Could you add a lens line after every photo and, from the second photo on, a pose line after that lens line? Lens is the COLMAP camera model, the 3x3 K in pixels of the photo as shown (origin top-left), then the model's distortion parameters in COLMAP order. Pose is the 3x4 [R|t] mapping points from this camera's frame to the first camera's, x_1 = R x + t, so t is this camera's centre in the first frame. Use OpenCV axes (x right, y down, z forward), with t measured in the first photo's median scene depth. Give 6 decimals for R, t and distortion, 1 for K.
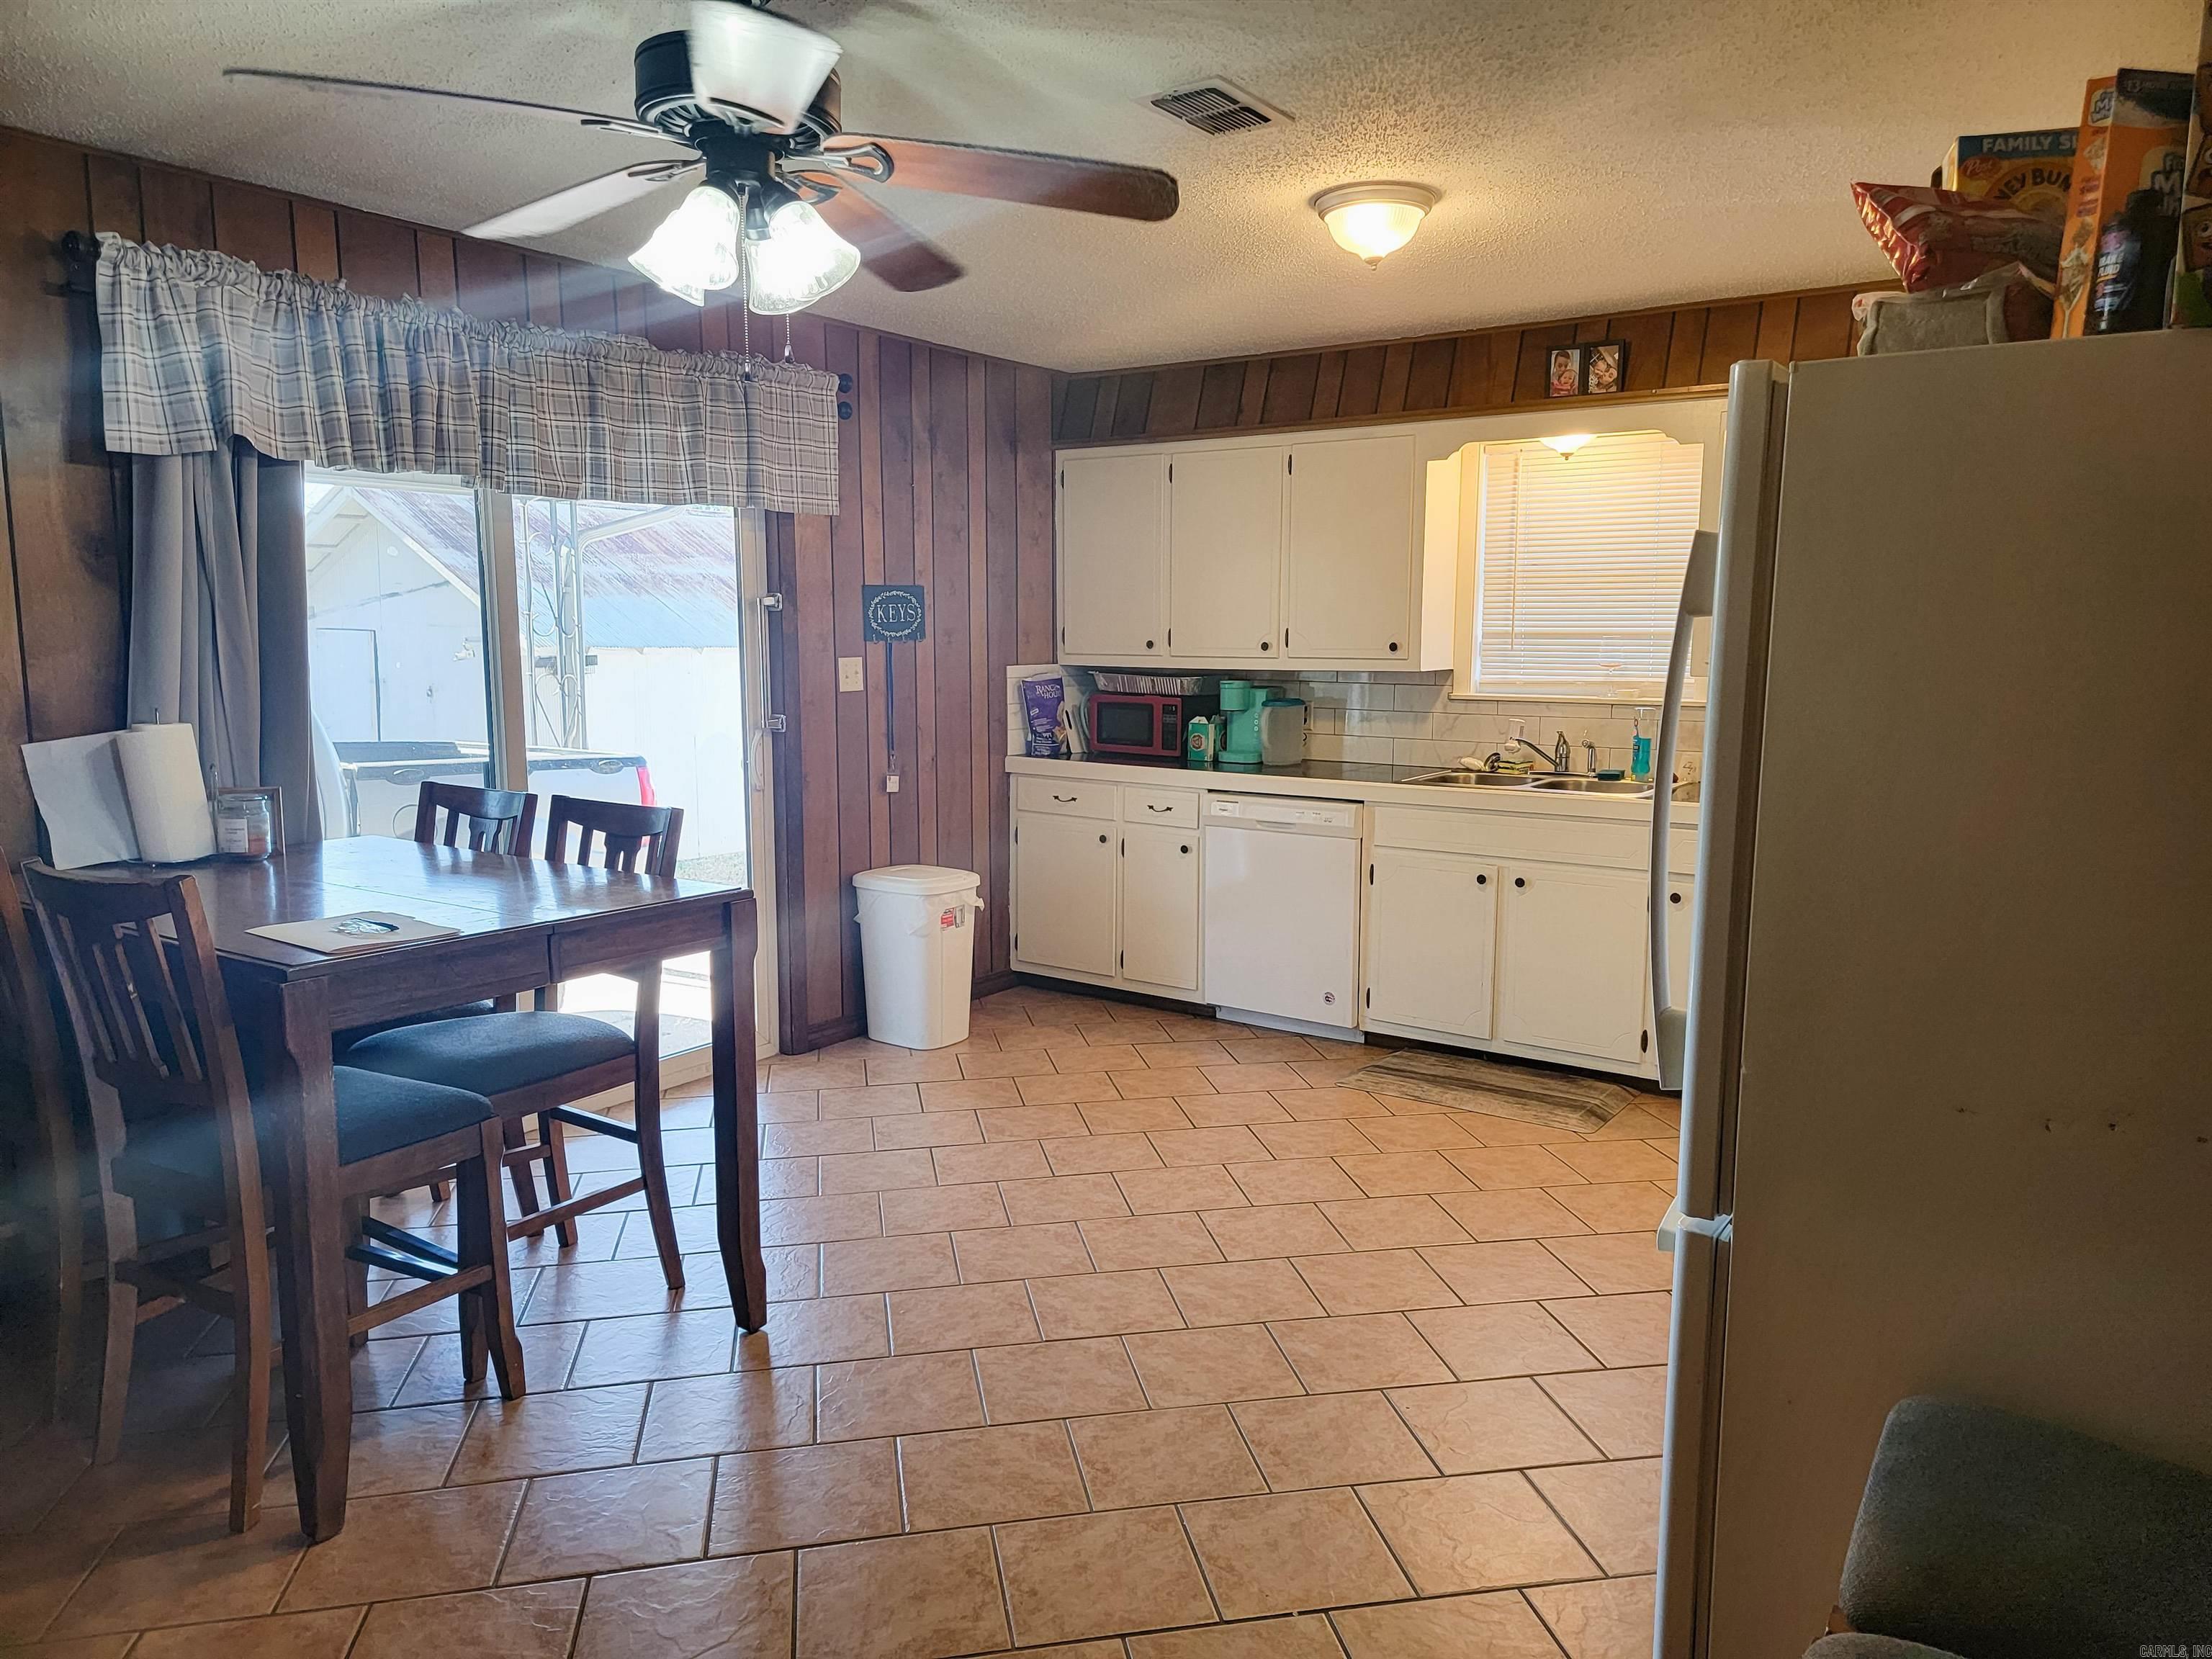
lens RADIAL K [[1541.8, 0, 1114.3], [0, 1541.8, 822.3], [0, 0, 1]] dist [0.094298, -0.073687]
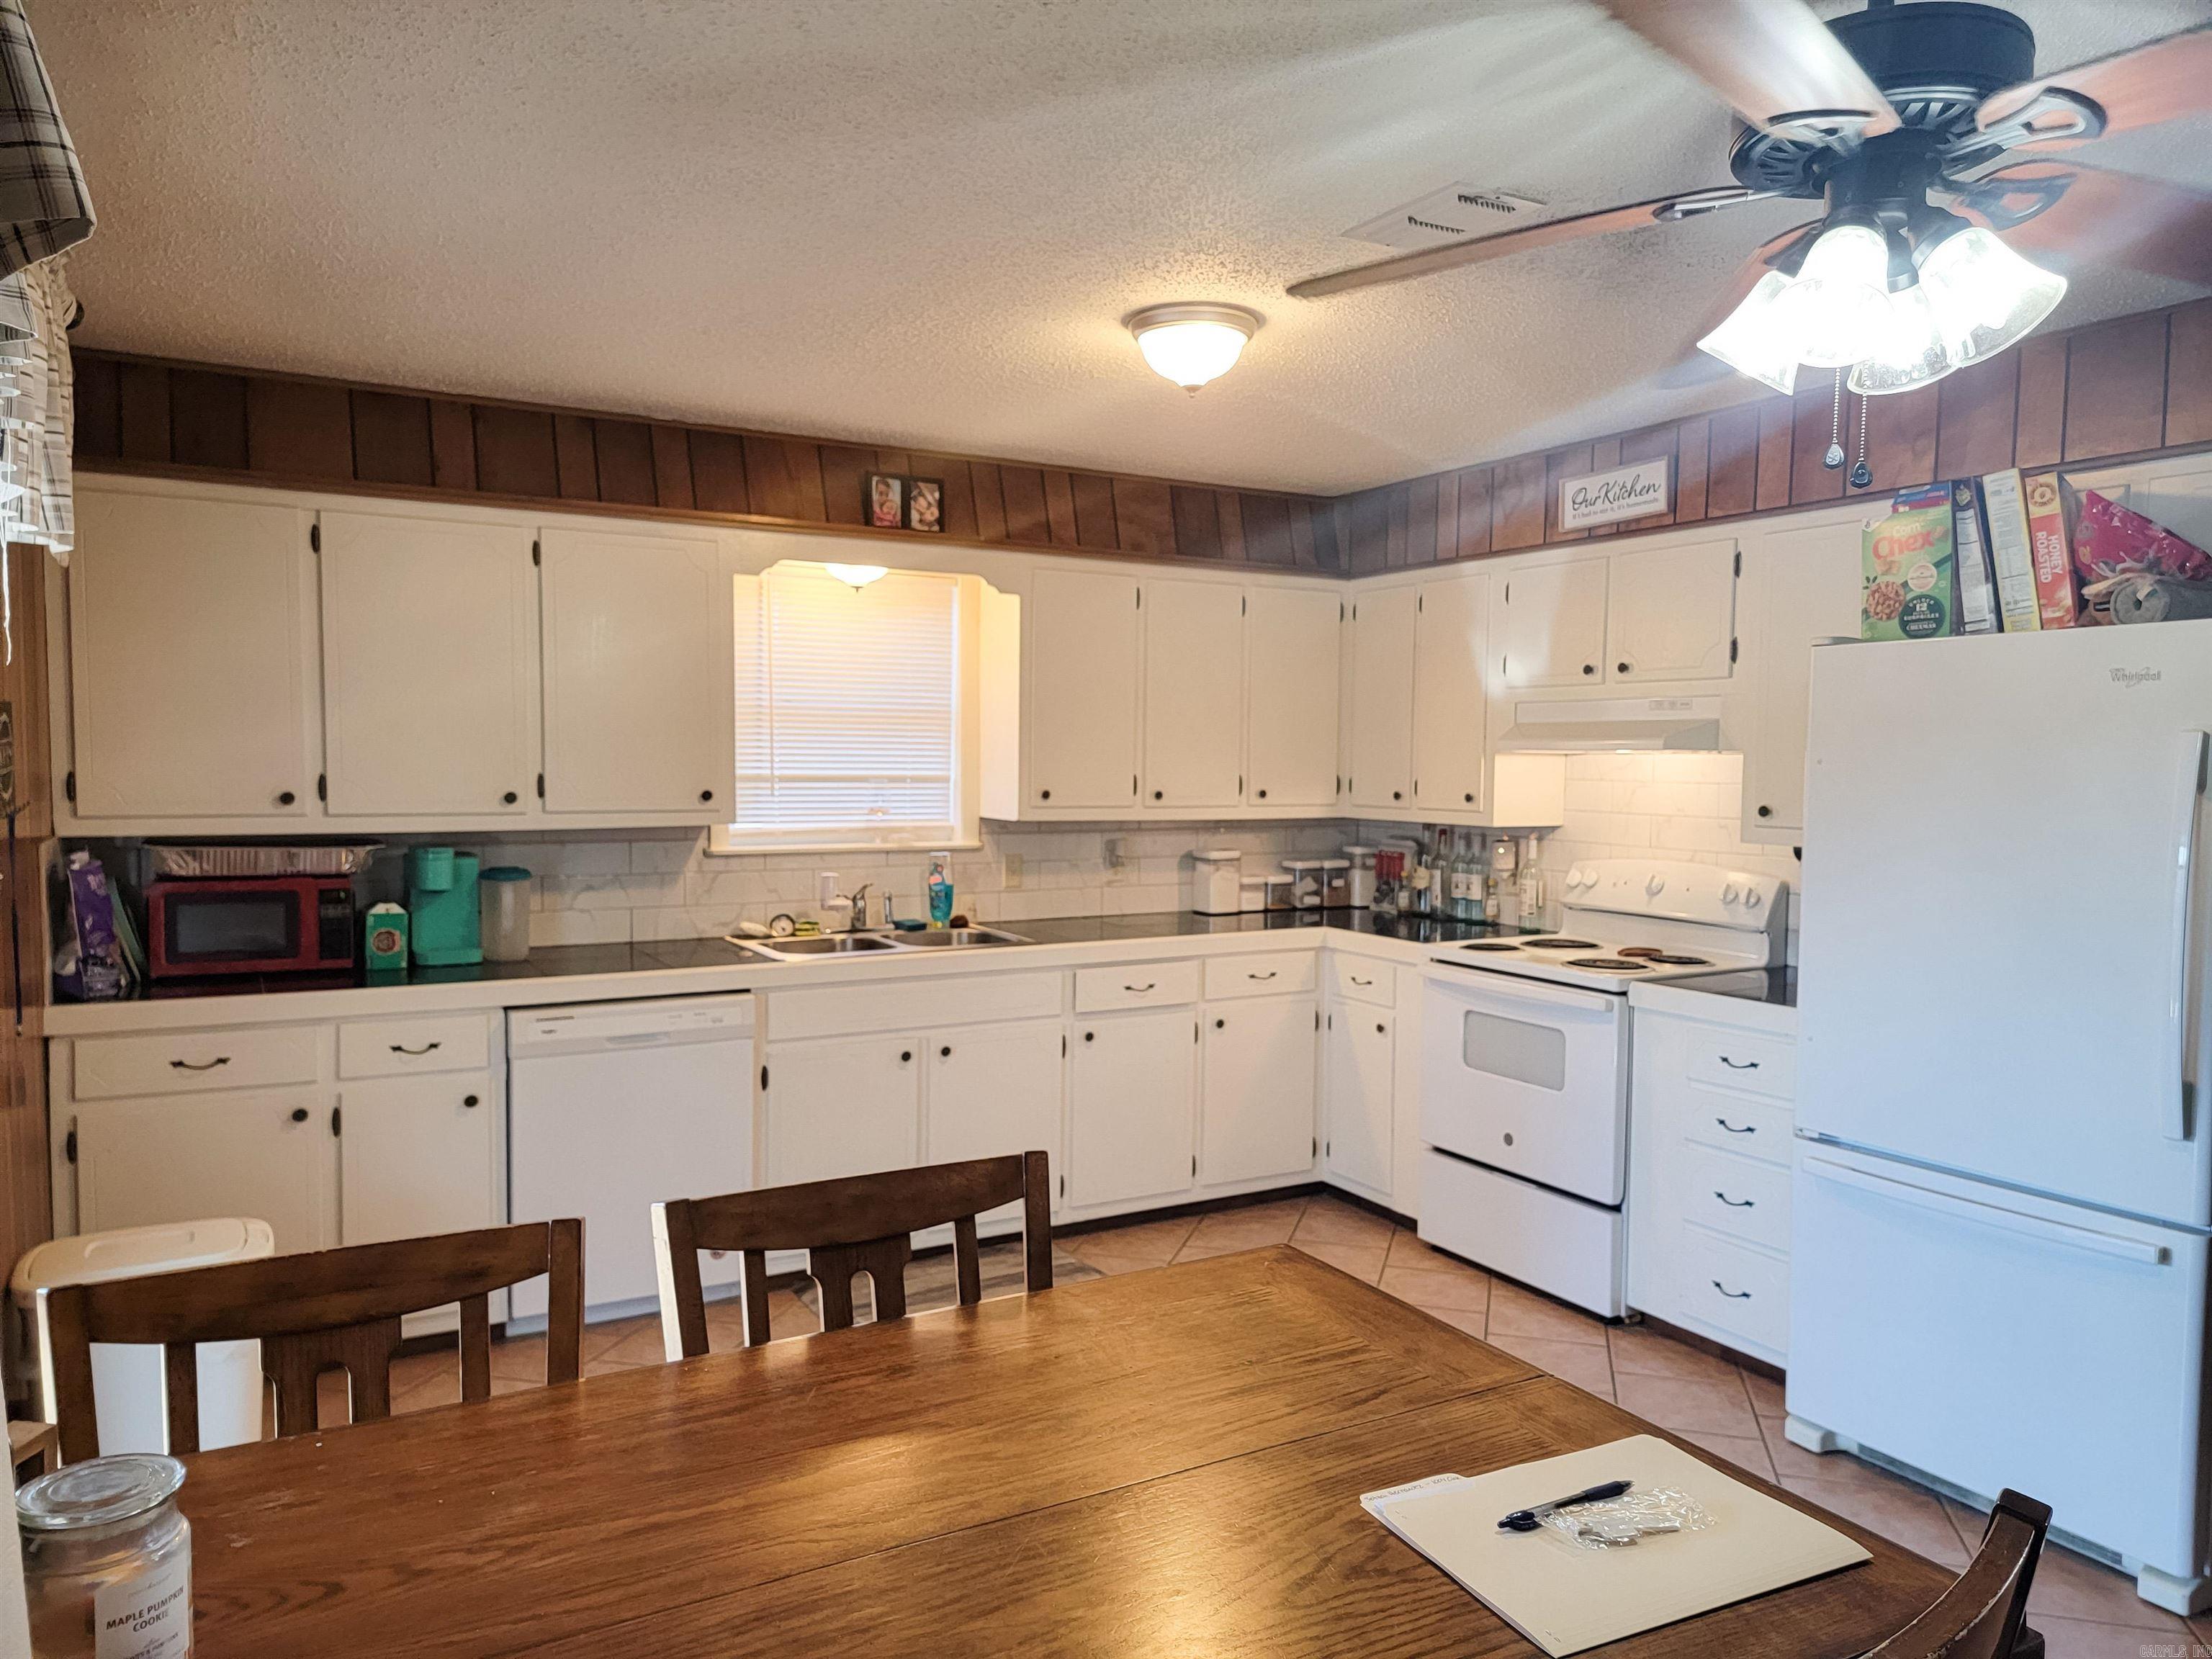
lens RADIAL K [[1541.8, 0, 1111.7], [0, 1541.8, 841.1], [0, 0, 1]] dist [0.094298, -0.073687]
pose [[0.428746, -0.051864, 0.901935, -0.445877], [0.108649, 0.994065, 0.005514, -0.068733], [-0.896868, 0.095630, 0.431836, 0.445412]]
